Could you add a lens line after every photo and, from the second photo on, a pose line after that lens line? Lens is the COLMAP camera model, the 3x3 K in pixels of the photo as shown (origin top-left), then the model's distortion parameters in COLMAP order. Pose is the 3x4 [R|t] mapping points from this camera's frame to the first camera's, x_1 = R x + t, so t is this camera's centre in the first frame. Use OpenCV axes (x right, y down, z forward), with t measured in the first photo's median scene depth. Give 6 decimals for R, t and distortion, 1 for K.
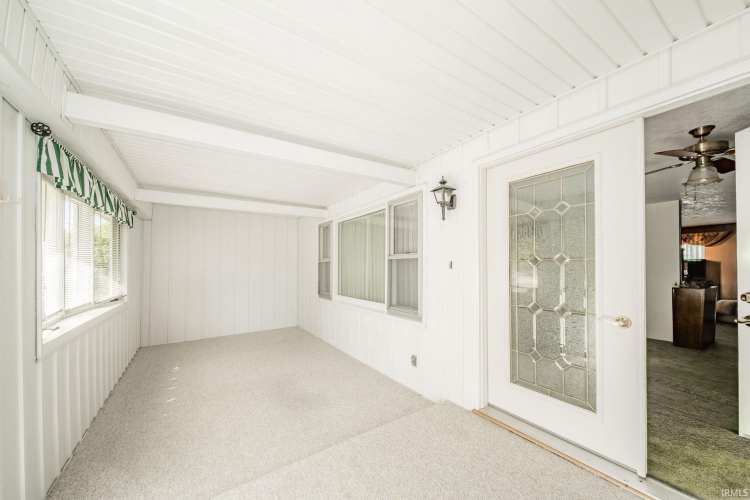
lens RADIAL K [[271.2, 0, 375.7], [0, 271.2, 269.7], [0, 0, 1]] dist [-0.000182, -0.000107]
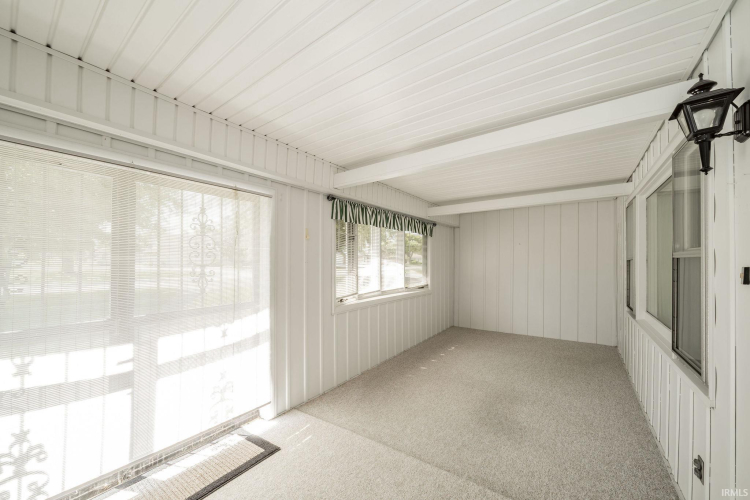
lens RADIAL K [[278.0, 0, 376.9], [0, 278.0, 262.7], [0, 0, 1]] dist [-0.000095, -0.000088]
pose [[0.371686, 0.006391, -0.928336, 0.373652], [-0.012821, 0.999916, 0.001750, -0.023811], [0.928270, 0.011252, 0.371737, 0.270143]]
